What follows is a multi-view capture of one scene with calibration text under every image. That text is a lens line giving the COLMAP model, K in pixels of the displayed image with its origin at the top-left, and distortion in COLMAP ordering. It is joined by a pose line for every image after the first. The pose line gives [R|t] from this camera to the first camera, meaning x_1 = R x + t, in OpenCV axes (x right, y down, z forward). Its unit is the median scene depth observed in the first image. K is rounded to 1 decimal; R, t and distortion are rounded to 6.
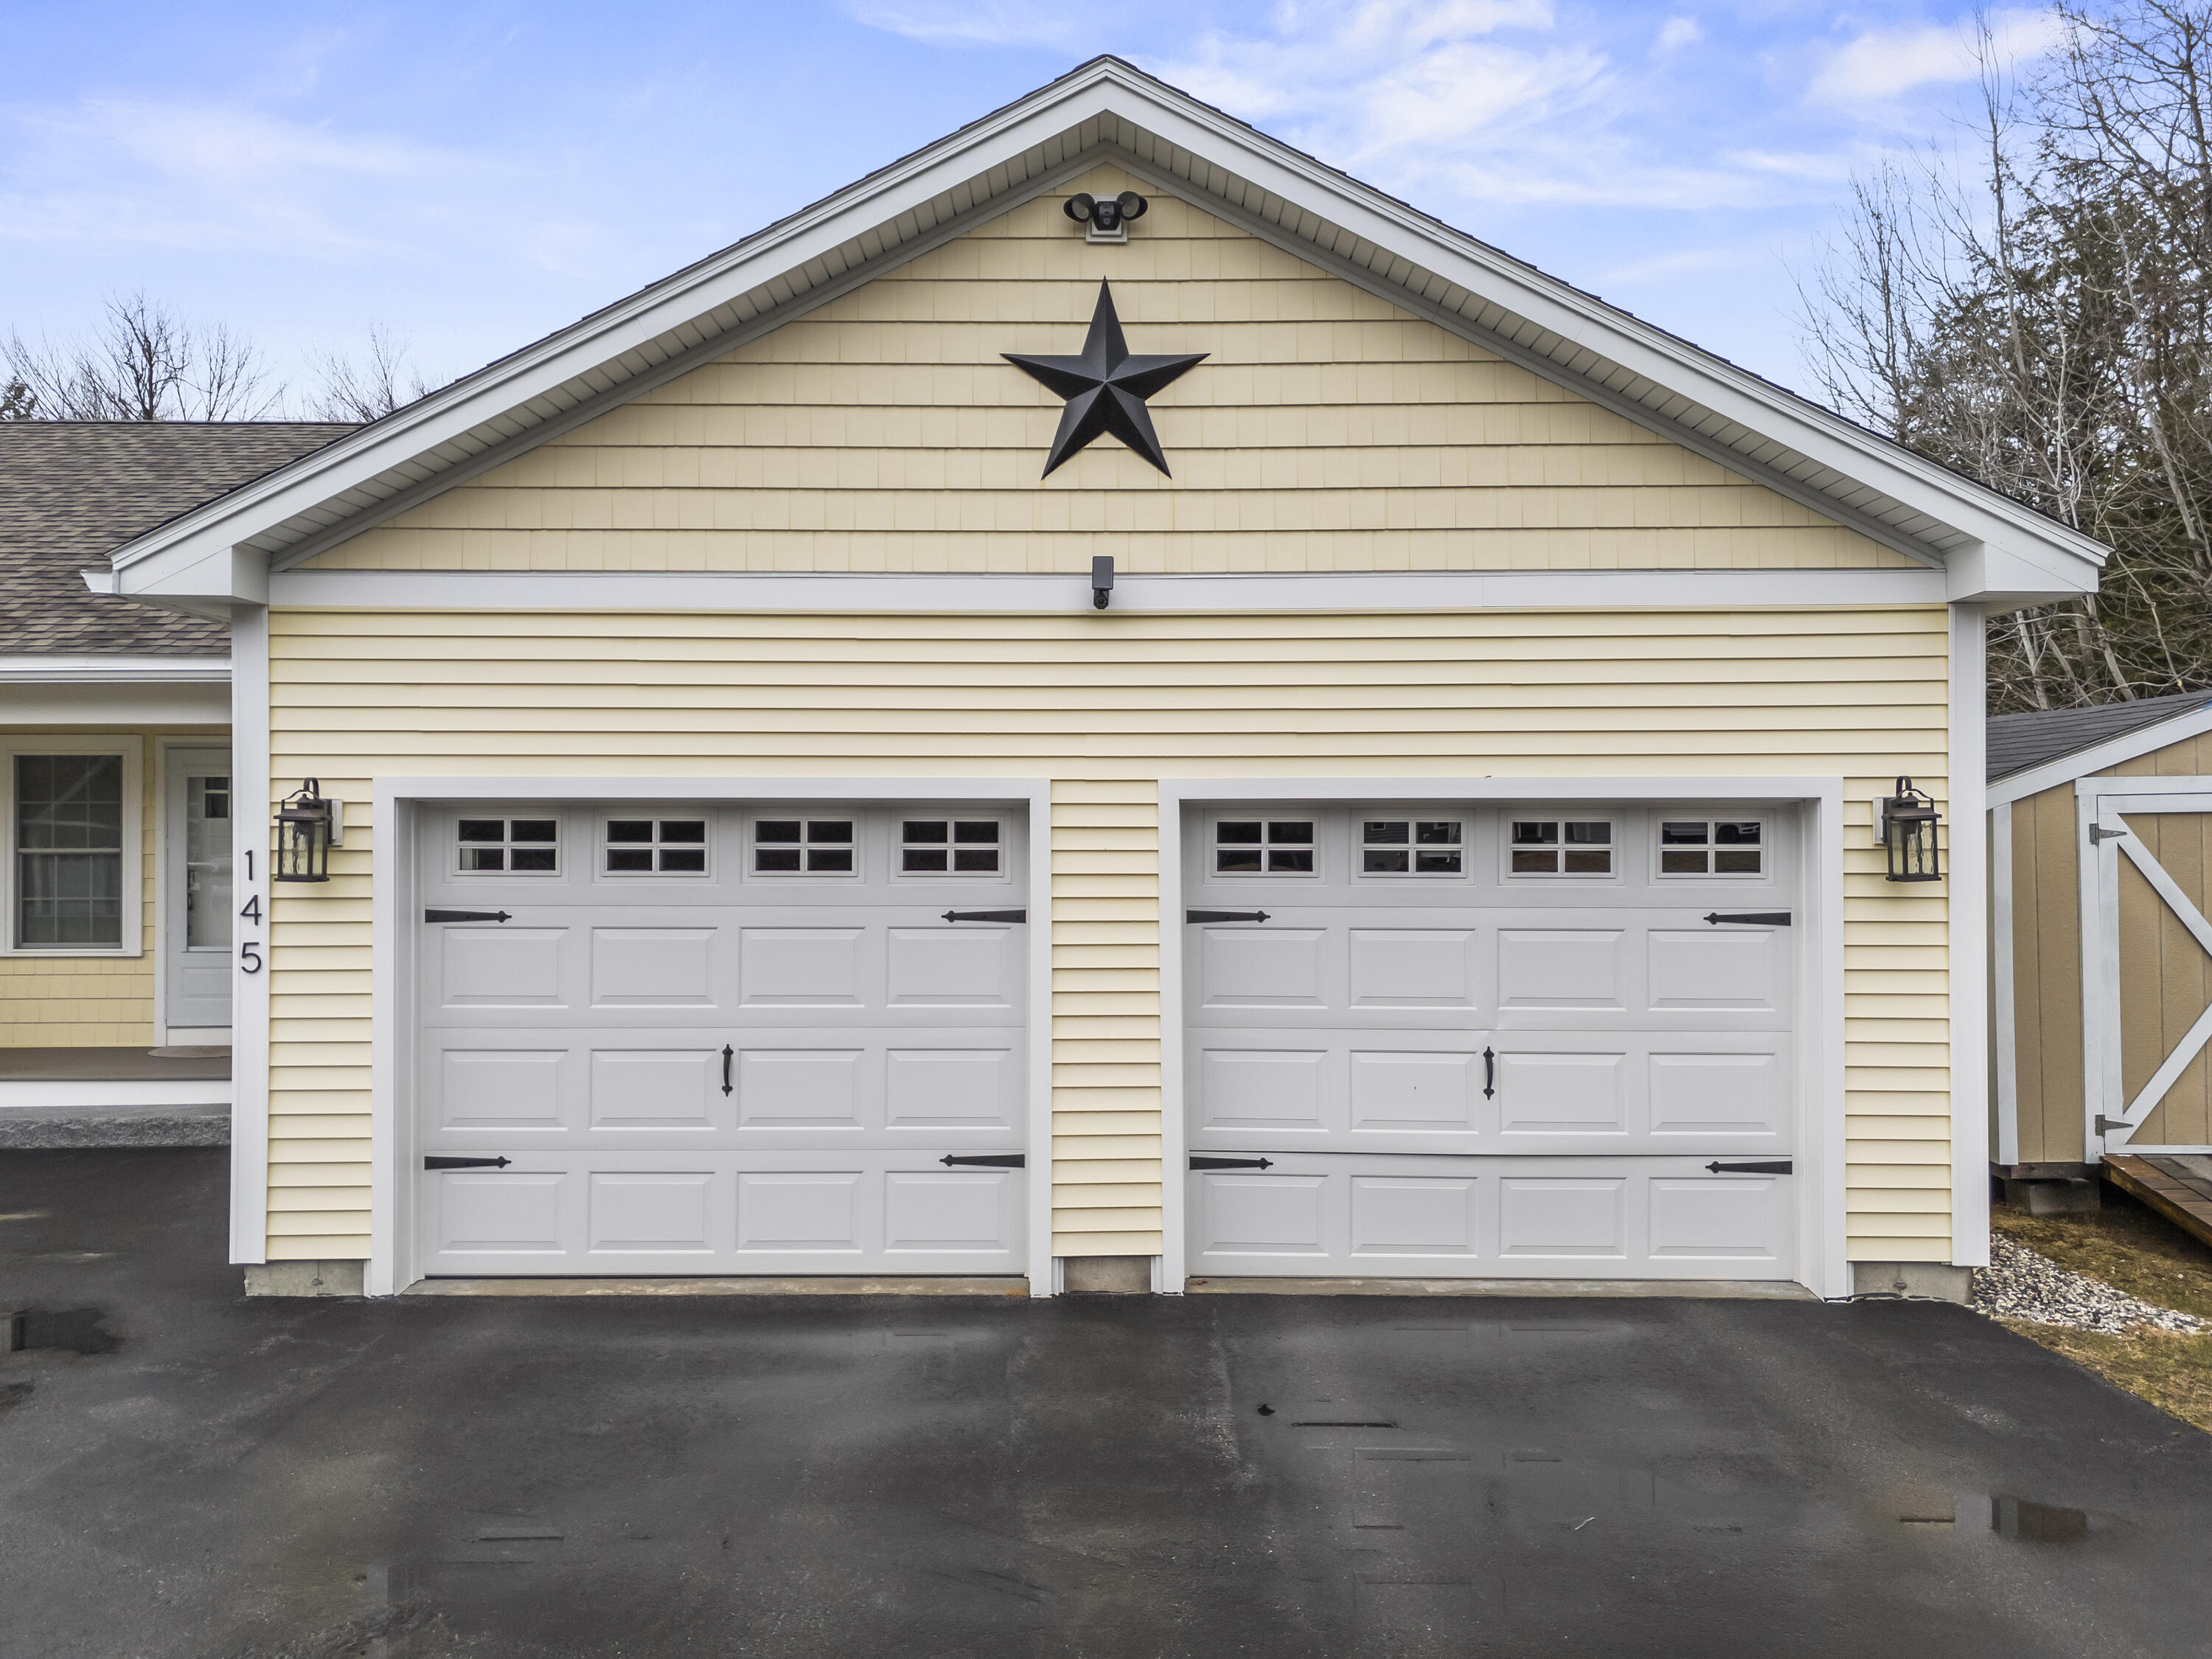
lens RADIAL K [[1617.4, 0, 1105.7], [0, 1617.4, 824.8], [0, 0, 1]] dist [0.080198, -0.067169]
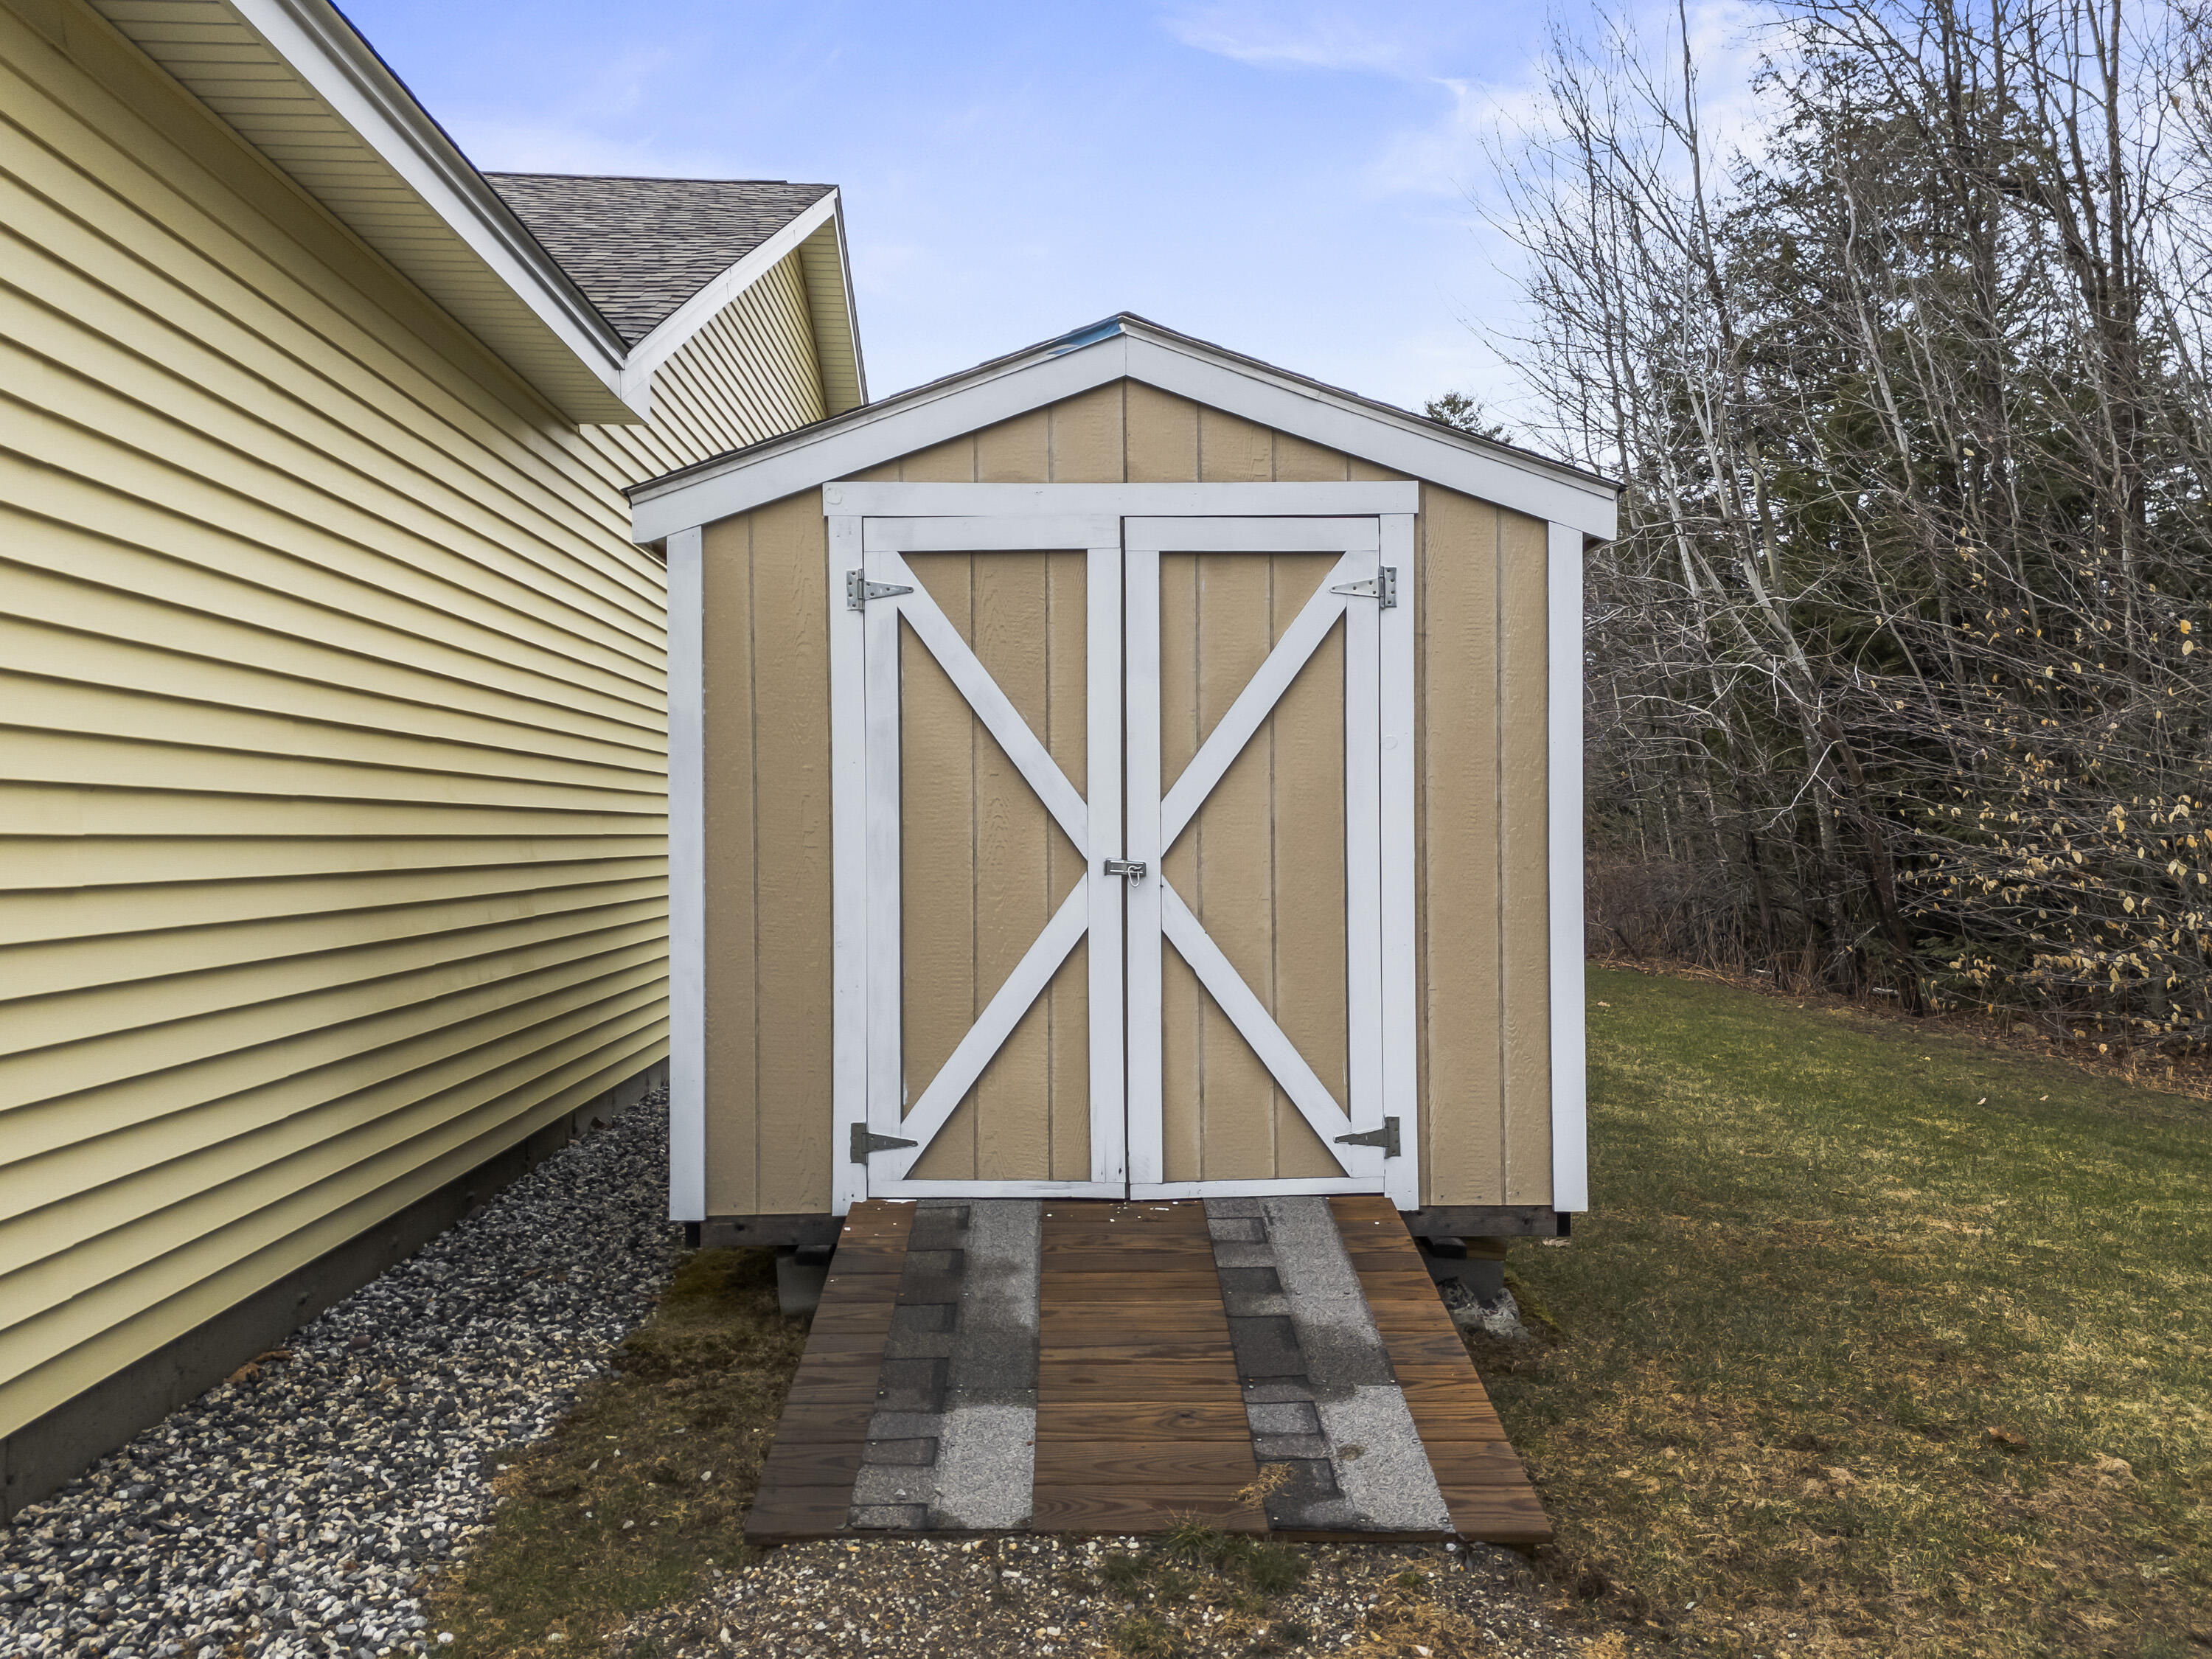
lens RADIAL K [[1617.4, 0, 1106.0], [0, 1617.4, 837.3], [0, 0, 1]] dist [0.080198, -0.067169]
pose [[0.998930, 0.007510, 0.045642, 0.656063], [-0.008223, 0.999847, 0.015461, 0.075501], [-0.045518, -0.015820, 0.998838, 0.478893]]
